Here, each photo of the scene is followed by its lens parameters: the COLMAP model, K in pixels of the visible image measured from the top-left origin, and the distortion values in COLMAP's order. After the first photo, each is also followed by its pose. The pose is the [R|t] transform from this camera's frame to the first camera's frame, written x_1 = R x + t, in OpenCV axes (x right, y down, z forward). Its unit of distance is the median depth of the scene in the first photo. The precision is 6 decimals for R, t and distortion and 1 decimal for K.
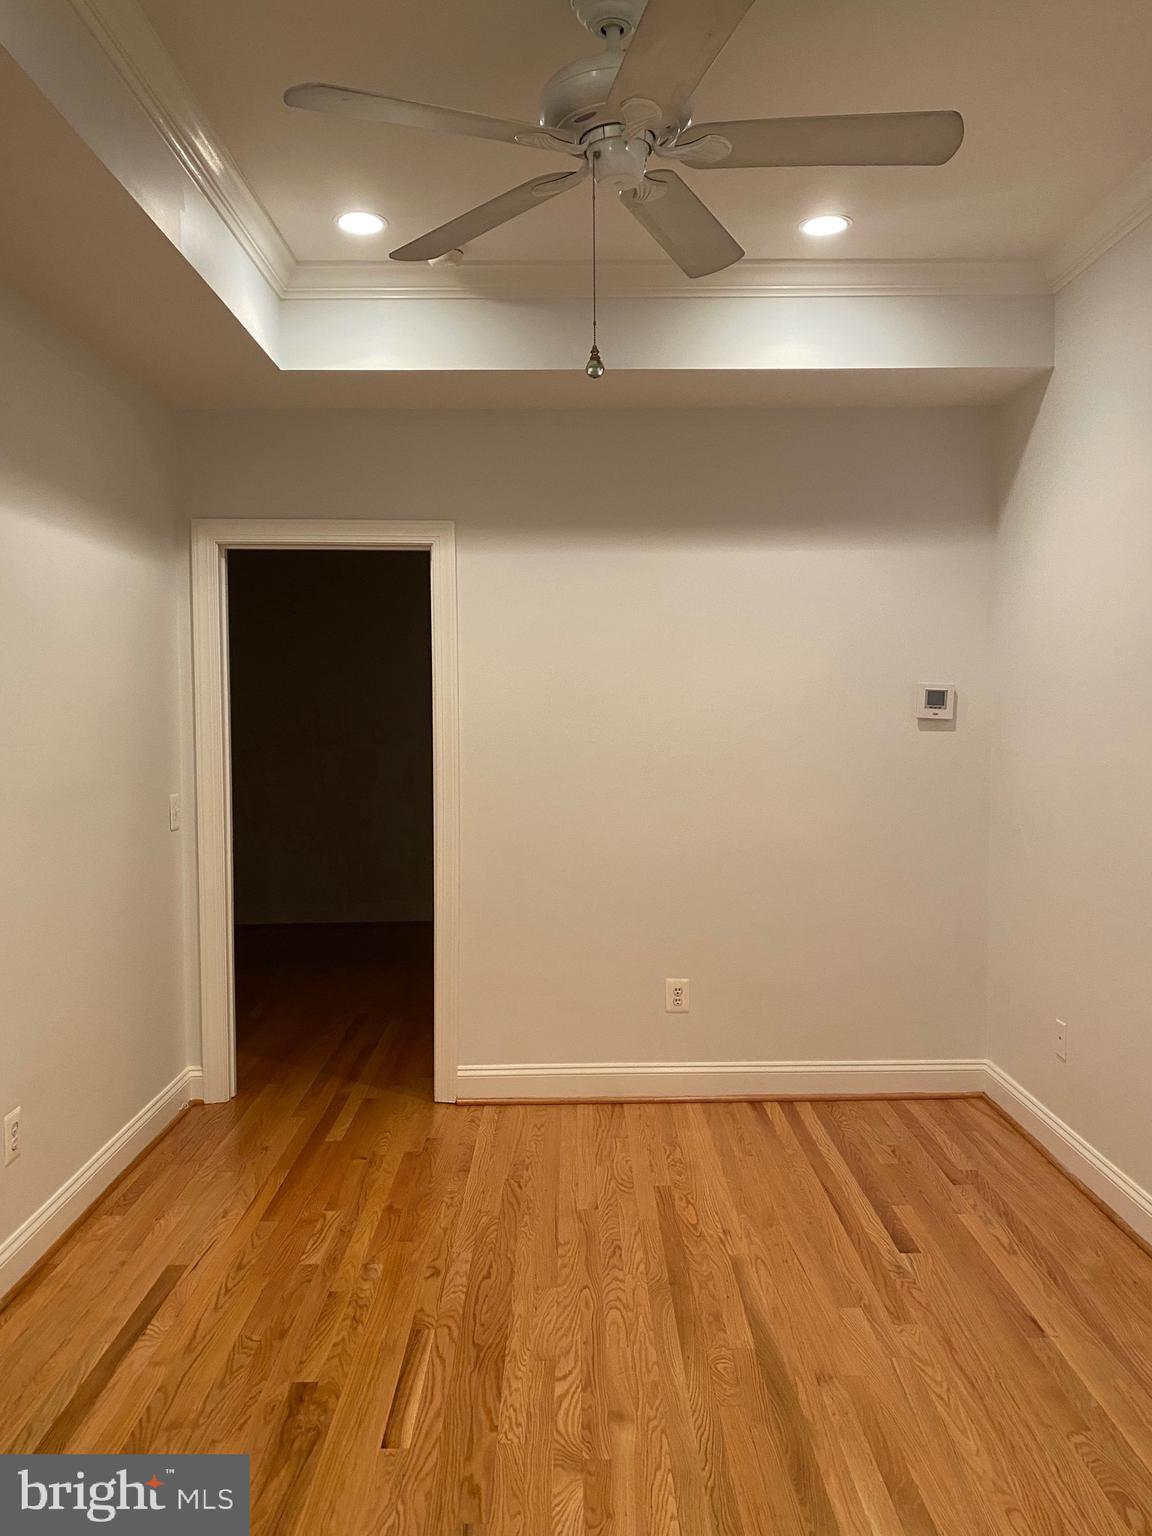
lens RADIAL K [[1180.8, 0, 567.3], [0, 1180.8, 763.6], [0, 0, 1]] dist [0.045059, -0.044289]
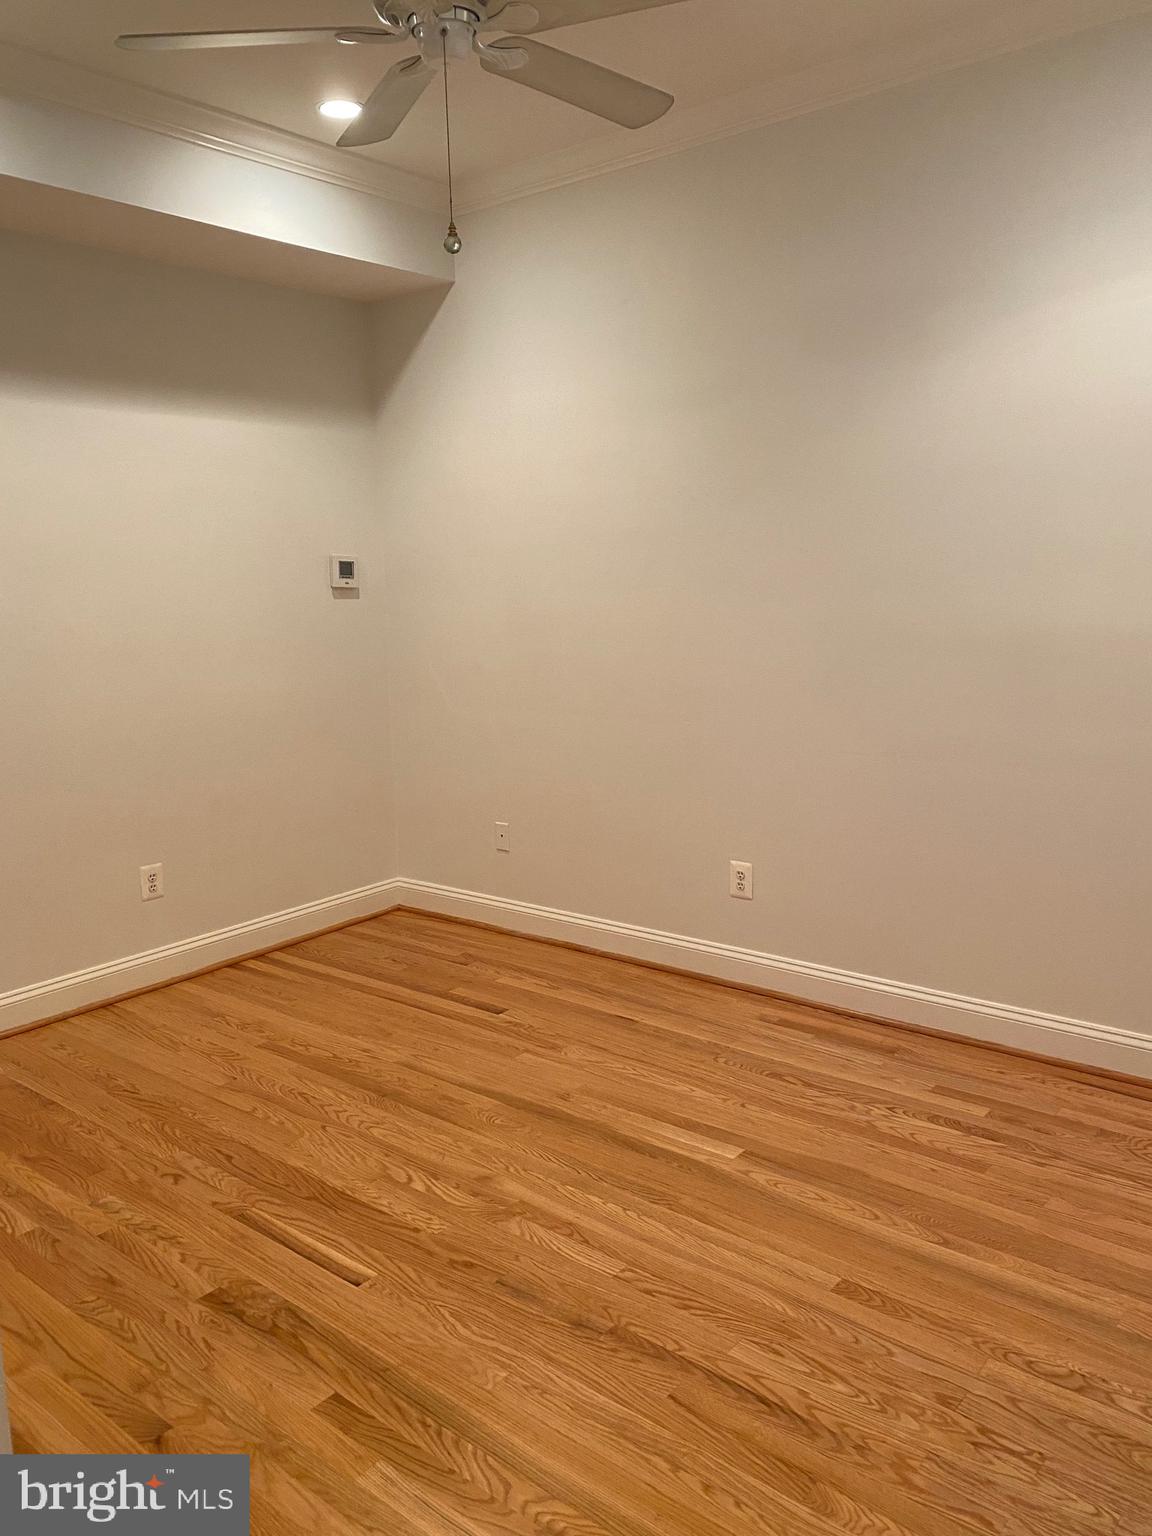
lens RADIAL K [[1180.8, 0, 567.1], [0, 1180.8, 775.4], [0, 0, 1]] dist [0.045059, -0.044289]
pose [[0.653372, -0.147930, 0.742443, -0.529758], [0.070132, 0.988332, 0.135205, 0.001341], [-0.753782, -0.036271, 0.656123, 0.136659]]
